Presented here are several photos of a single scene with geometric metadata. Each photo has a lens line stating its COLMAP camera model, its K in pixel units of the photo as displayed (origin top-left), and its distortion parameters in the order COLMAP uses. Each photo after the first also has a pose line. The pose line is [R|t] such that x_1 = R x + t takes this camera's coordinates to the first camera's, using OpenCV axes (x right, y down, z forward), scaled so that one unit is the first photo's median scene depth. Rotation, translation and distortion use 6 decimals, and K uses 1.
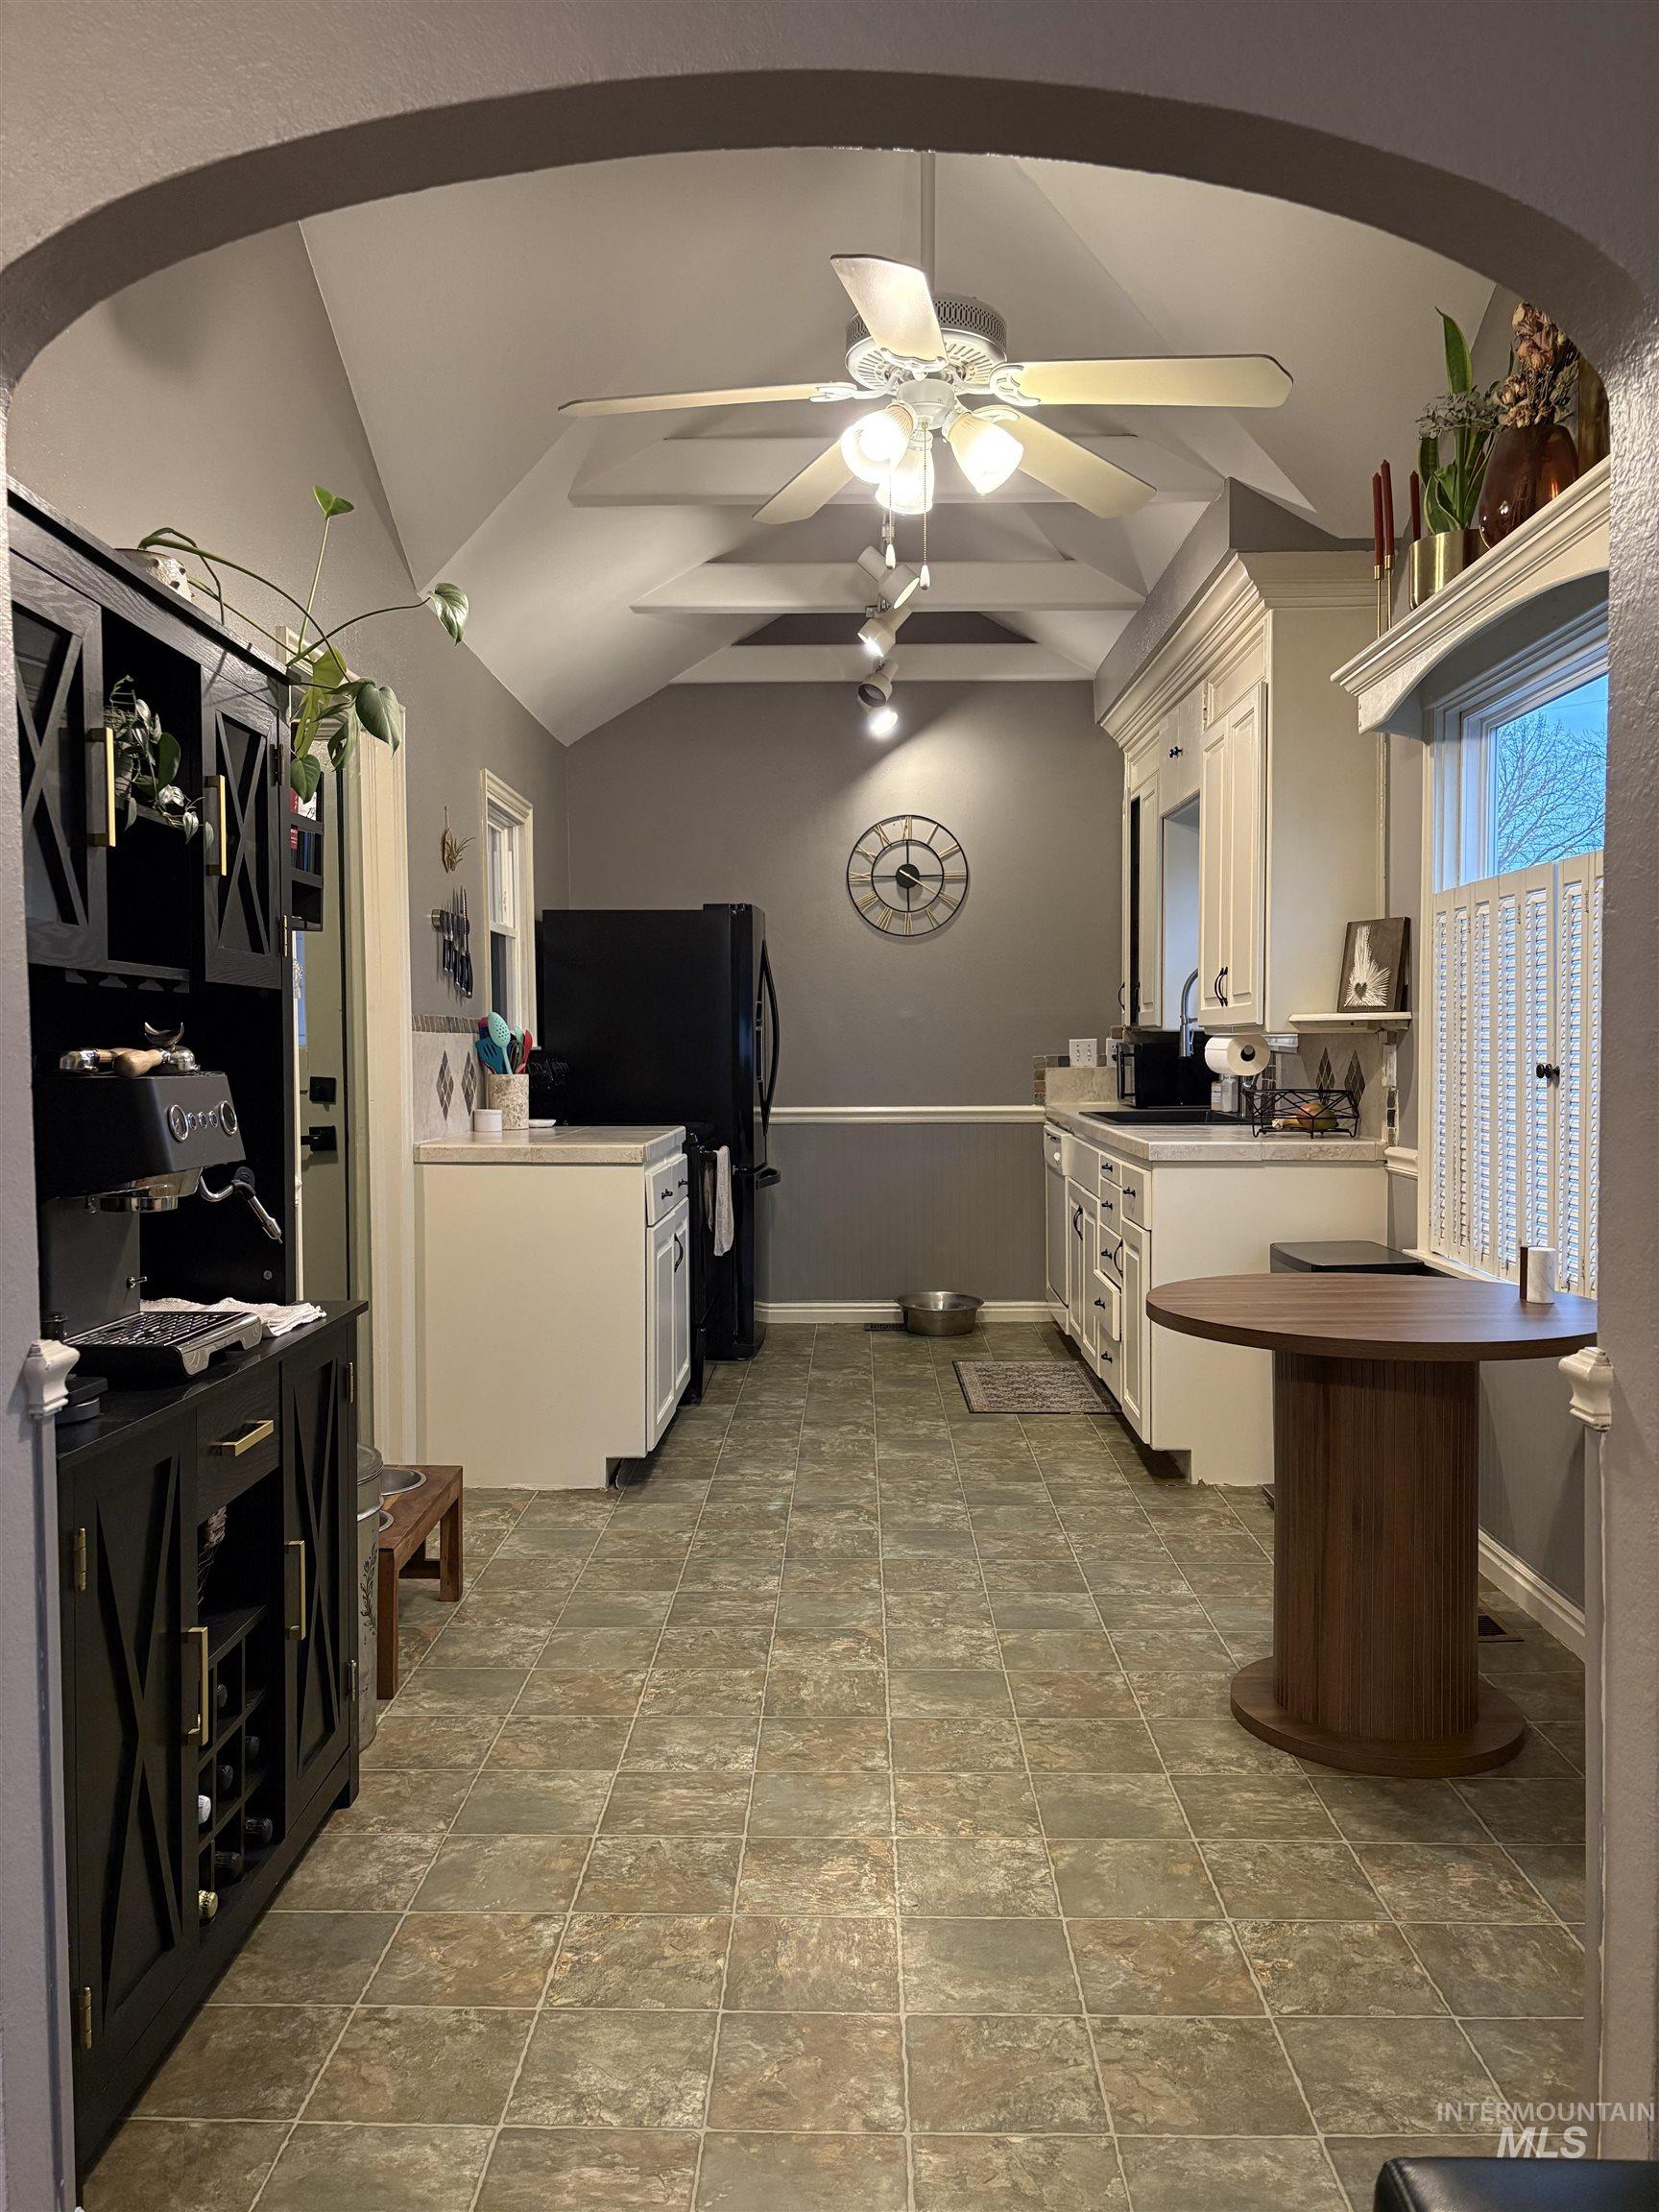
lens RADIAL K [[1686.3, 0, 829.5], [0, 1686.3, 1106.0], [0, 0, 1]] dist [-0.001645, -0.065679]
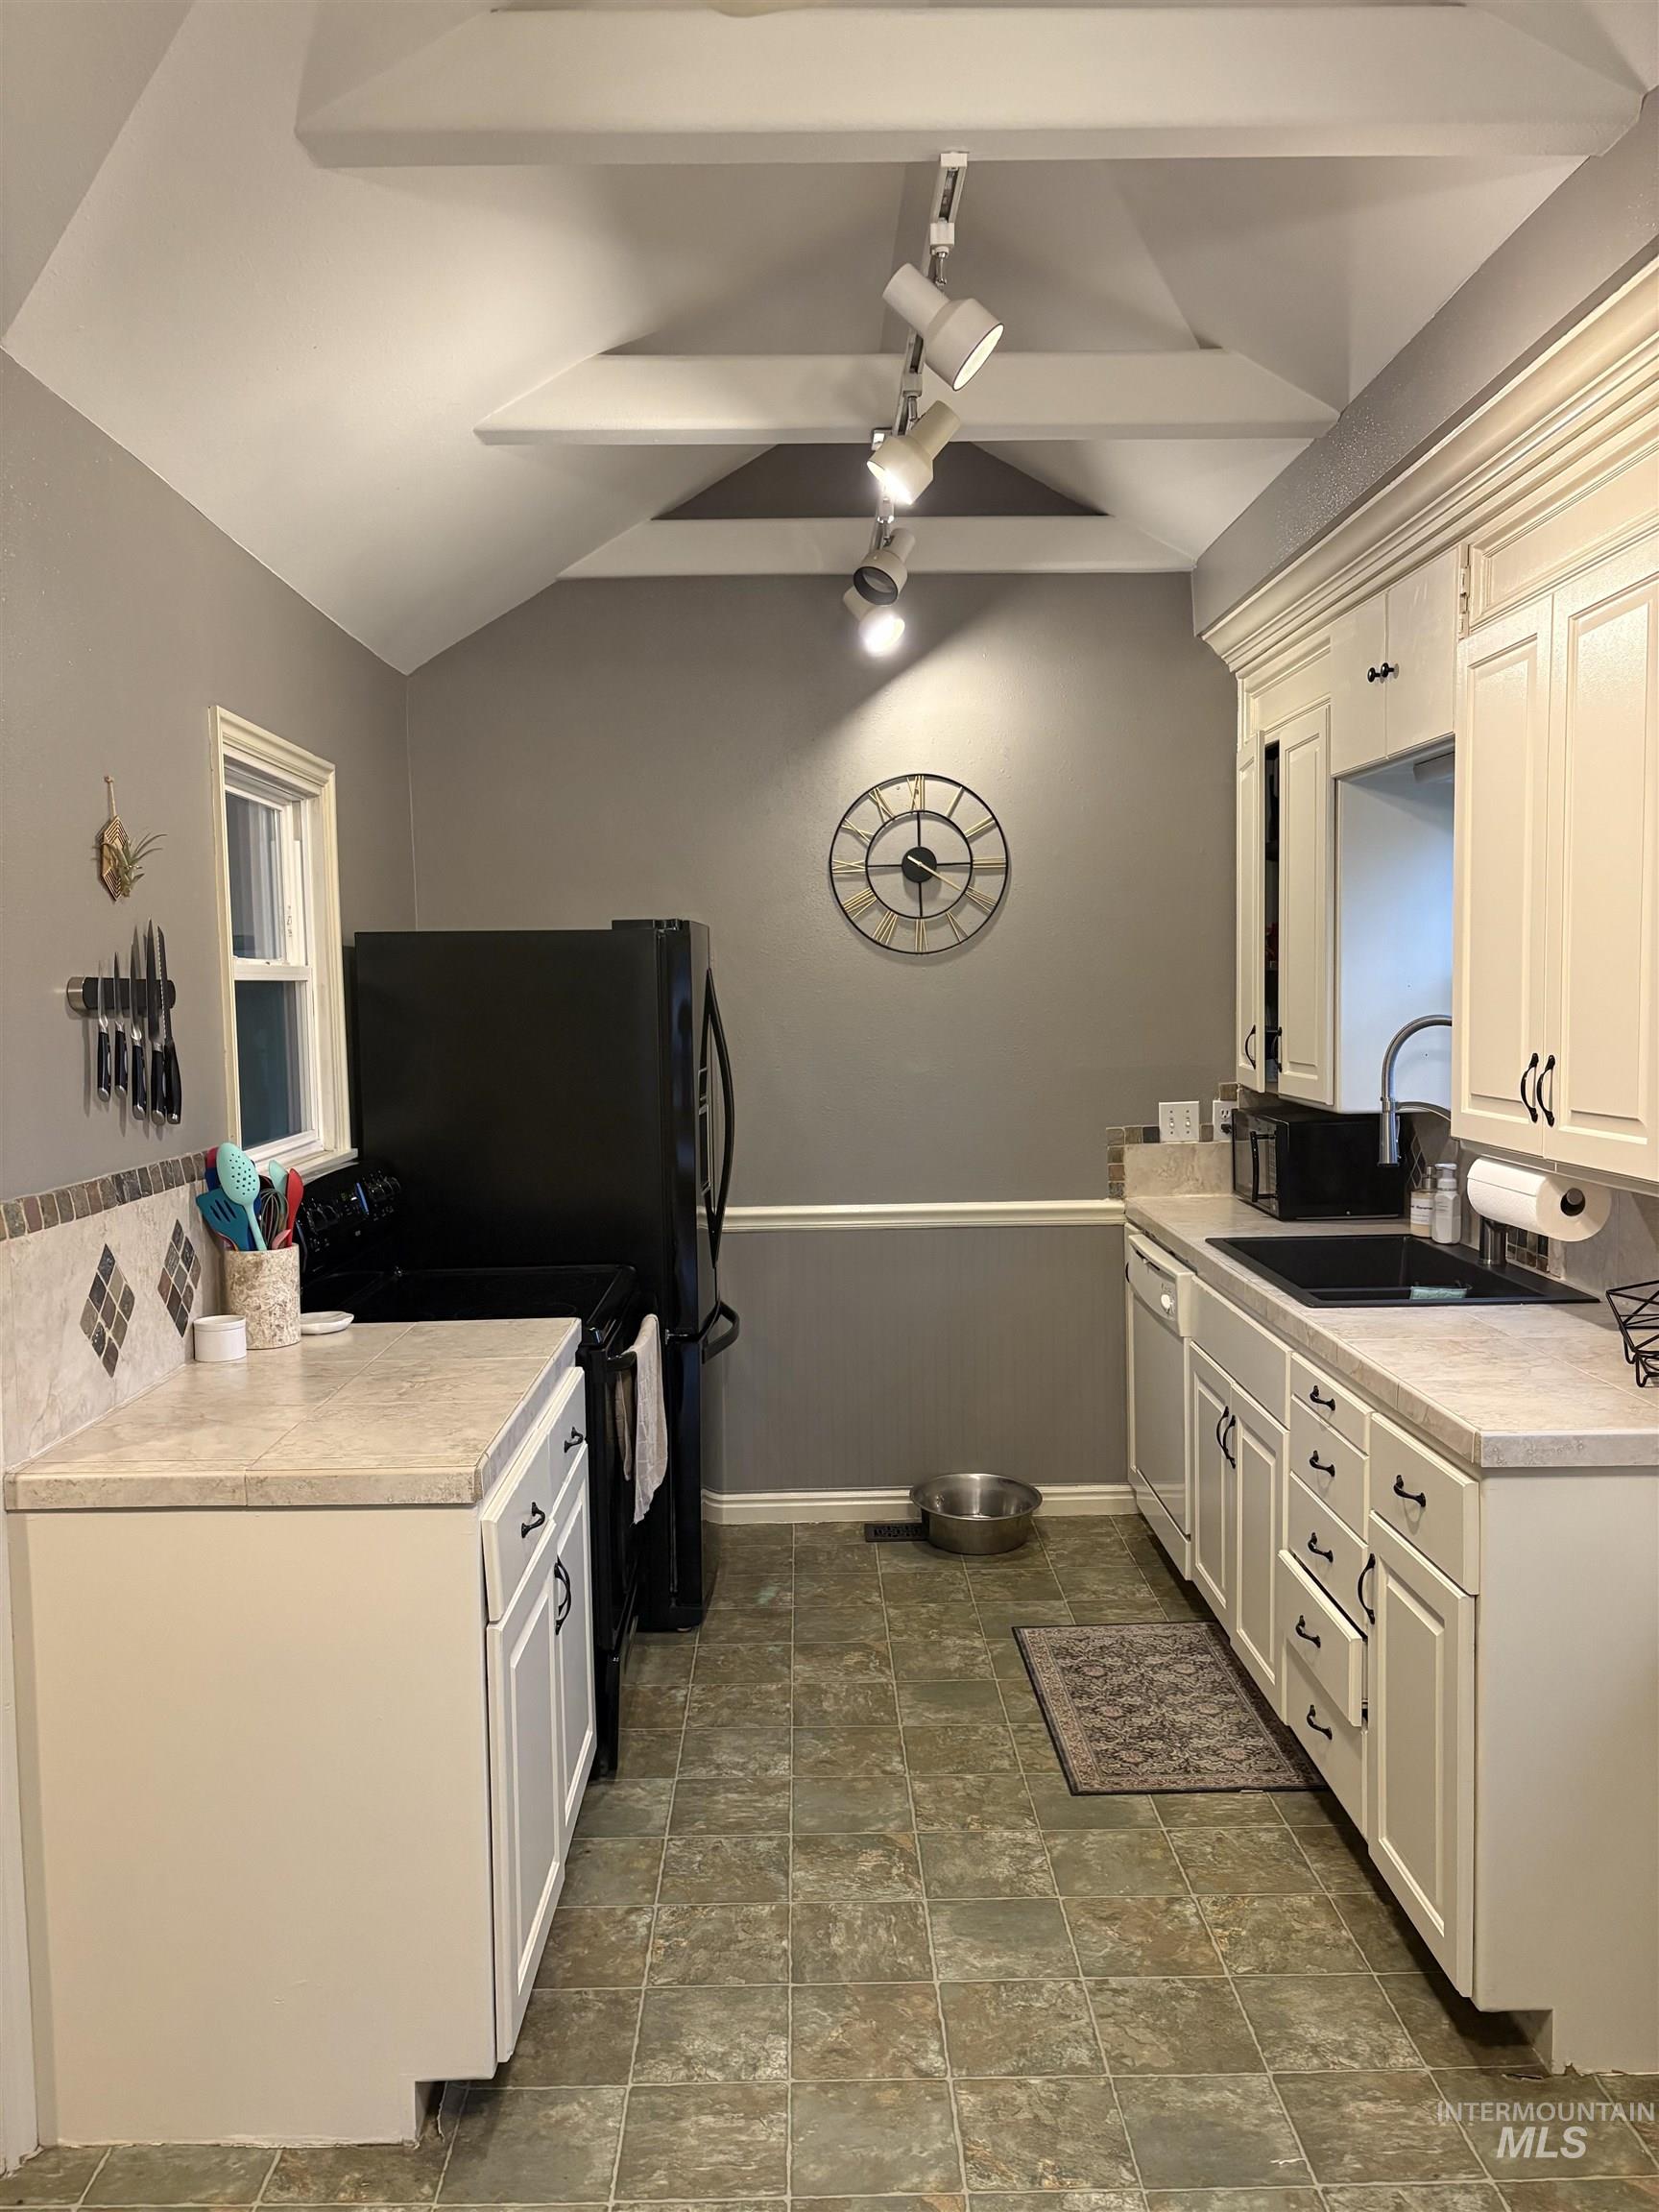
lens RADIAL K [[1681.5, 0, 835.4], [0, 1681.5, 1081.3], [0, 0, 1]] dist [-0.003212, -0.007367]
pose [[0.999129, -0.014741, 0.039046, -0.016826], [0.014002, 0.999719, 0.019121, -0.071682], [-0.039317, -0.018558, 0.999054, 0.372088]]
